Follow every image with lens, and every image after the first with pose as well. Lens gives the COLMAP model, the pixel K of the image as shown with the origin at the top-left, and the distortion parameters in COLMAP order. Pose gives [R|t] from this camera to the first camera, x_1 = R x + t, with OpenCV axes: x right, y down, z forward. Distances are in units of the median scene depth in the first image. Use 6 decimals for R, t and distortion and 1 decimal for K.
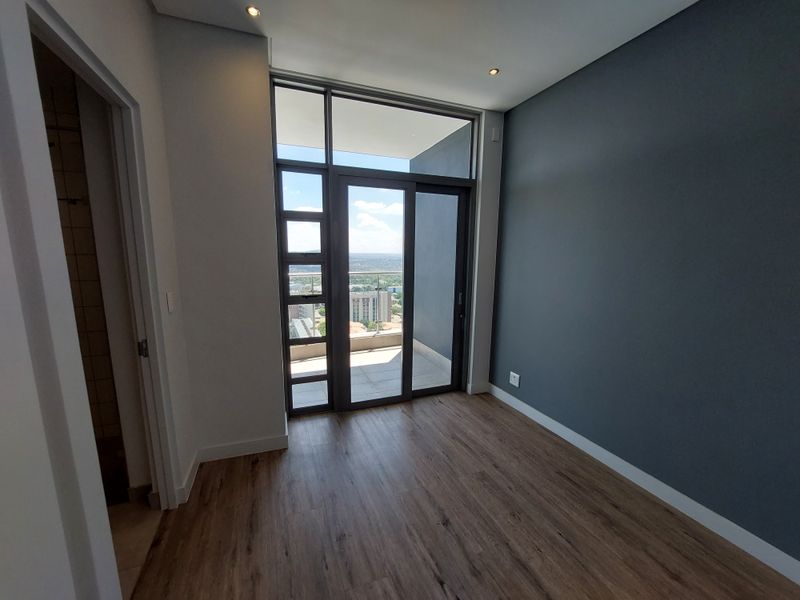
lens RADIAL K [[320.4, 0, 390.3], [0, 320.4, 303.6], [0, 0, 1]] dist [-0.000693, -0.000407]
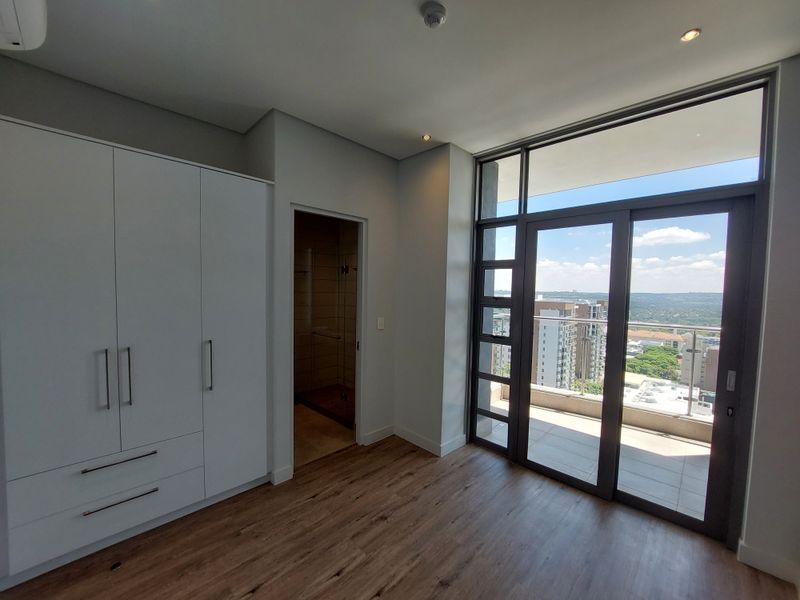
lens RADIAL K [[320.4, 0, 390.3], [0, 320.4, 303.6], [0, 0, 1]] dist [-0.000693, -0.000407]
pose [[0.422380, 0.047370, -0.905180, 0.576815], [-0.160057, 0.986839, -0.023043, -0.051073], [0.892176, 0.154613, 0.424403, 0.209424]]
